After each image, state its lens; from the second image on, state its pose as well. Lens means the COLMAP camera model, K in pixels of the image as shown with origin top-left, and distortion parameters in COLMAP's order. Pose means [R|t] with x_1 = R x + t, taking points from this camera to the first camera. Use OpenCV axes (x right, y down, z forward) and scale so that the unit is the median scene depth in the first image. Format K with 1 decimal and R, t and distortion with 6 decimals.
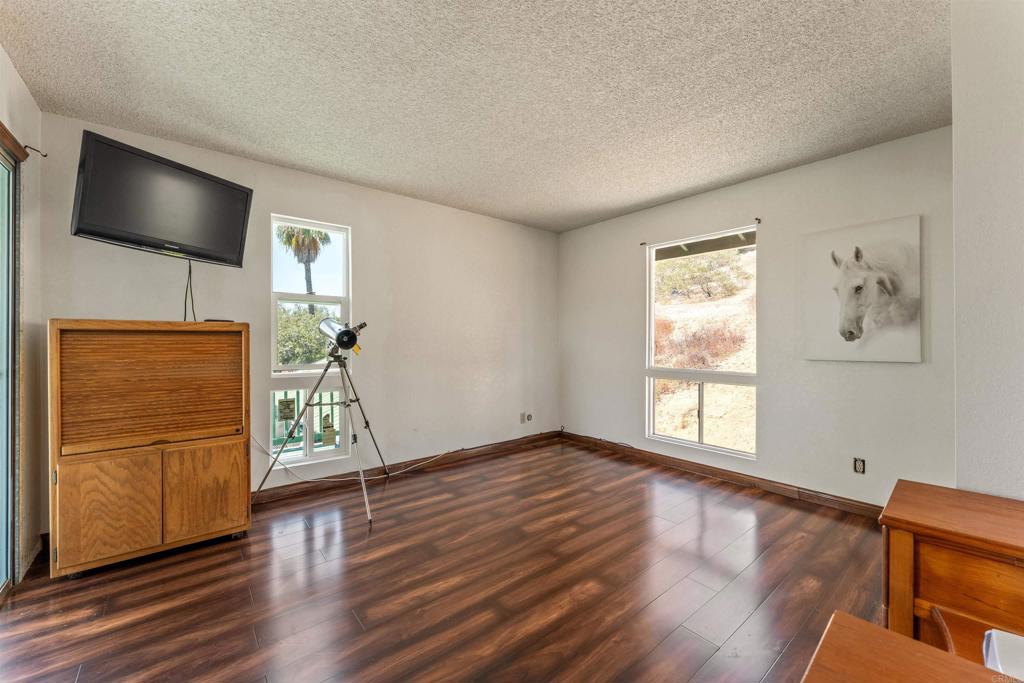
lens RADIAL K [[406.2, 0, 511.8], [0, 406.2, 340.4], [0, 0, 1]] dist [-0.002242, -0.000303]
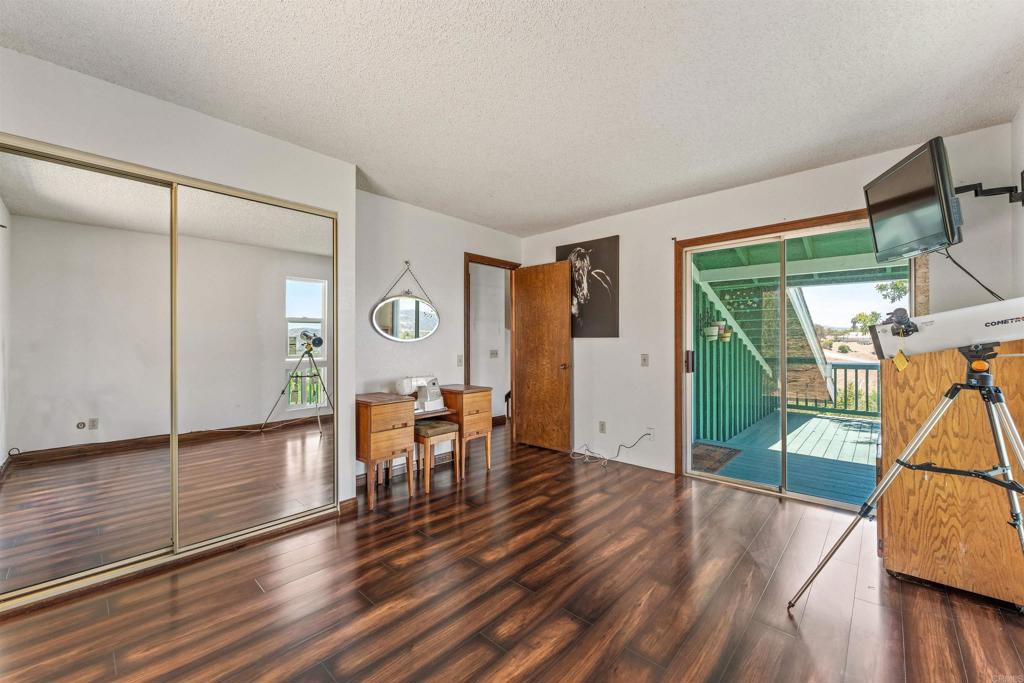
lens RADIAL K [[406.2, 0, 512.4], [0, 406.2, 342.2], [0, 0, 1]] dist [-0.002242, -0.000303]
pose [[-0.990068, -0.000379, -0.140586, 0.270479], [-0.000055, 0.999997, -0.002305, -0.004020], [0.140587, -0.002275, -0.990066, 1.974373]]
